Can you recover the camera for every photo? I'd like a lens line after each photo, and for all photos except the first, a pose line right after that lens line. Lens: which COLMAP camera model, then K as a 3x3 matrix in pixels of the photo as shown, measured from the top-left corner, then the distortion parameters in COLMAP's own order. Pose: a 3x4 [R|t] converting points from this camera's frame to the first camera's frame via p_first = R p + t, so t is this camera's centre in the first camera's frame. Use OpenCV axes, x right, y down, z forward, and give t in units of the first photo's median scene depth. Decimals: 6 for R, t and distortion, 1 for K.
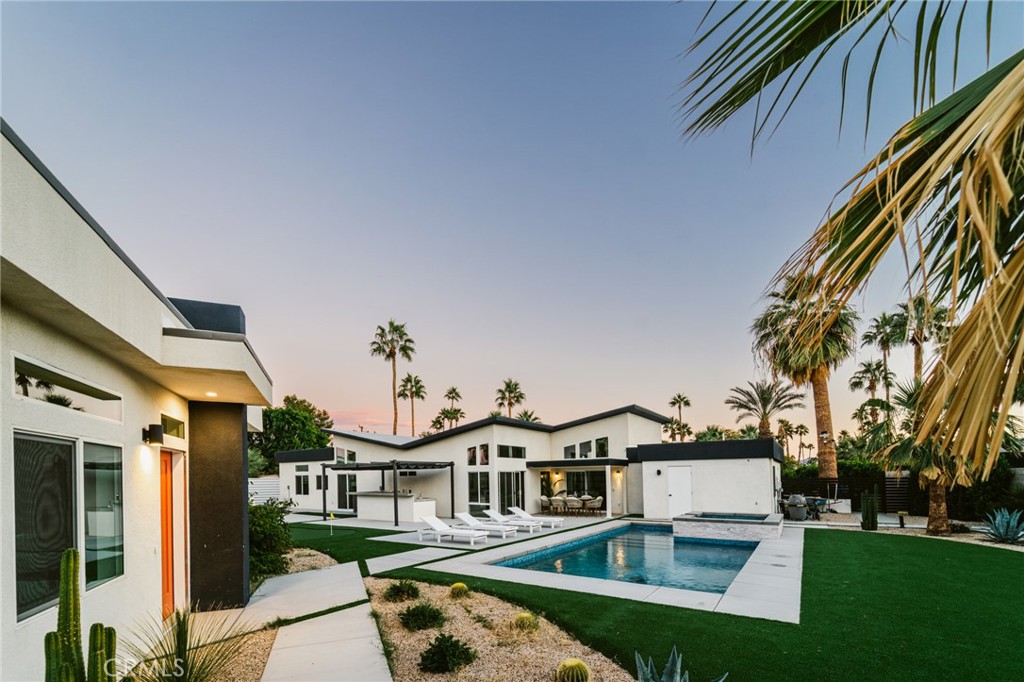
lens RADIAL K [[426.7, 0, 512.0], [0, 426.7, 341.0], [0, 0, 1]] dist [0.001791, 0.000193]
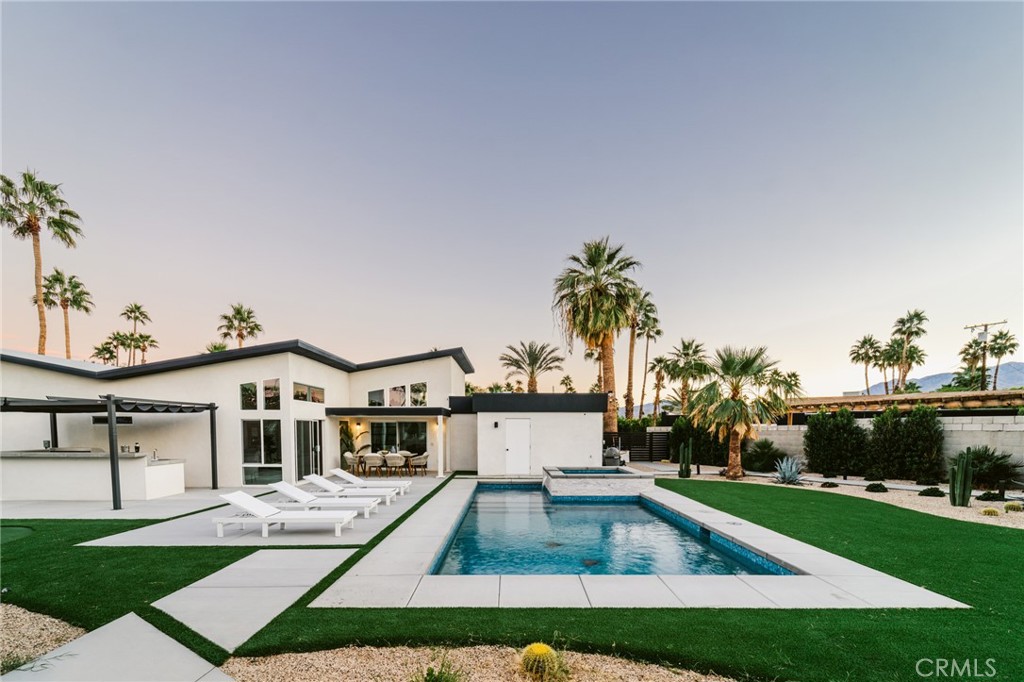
lens RADIAL K [[458.4, 0, 510.7], [0, 458.4, 368.2], [0, 0, 1]] dist [0.000469, 0.000015]
pose [[0.835970, 0.083251, 0.542424, -0.124423], [-0.176202, 0.976810, 0.121636, 0.062461], [-0.519719, -0.197260, 0.831253, 0.187762]]
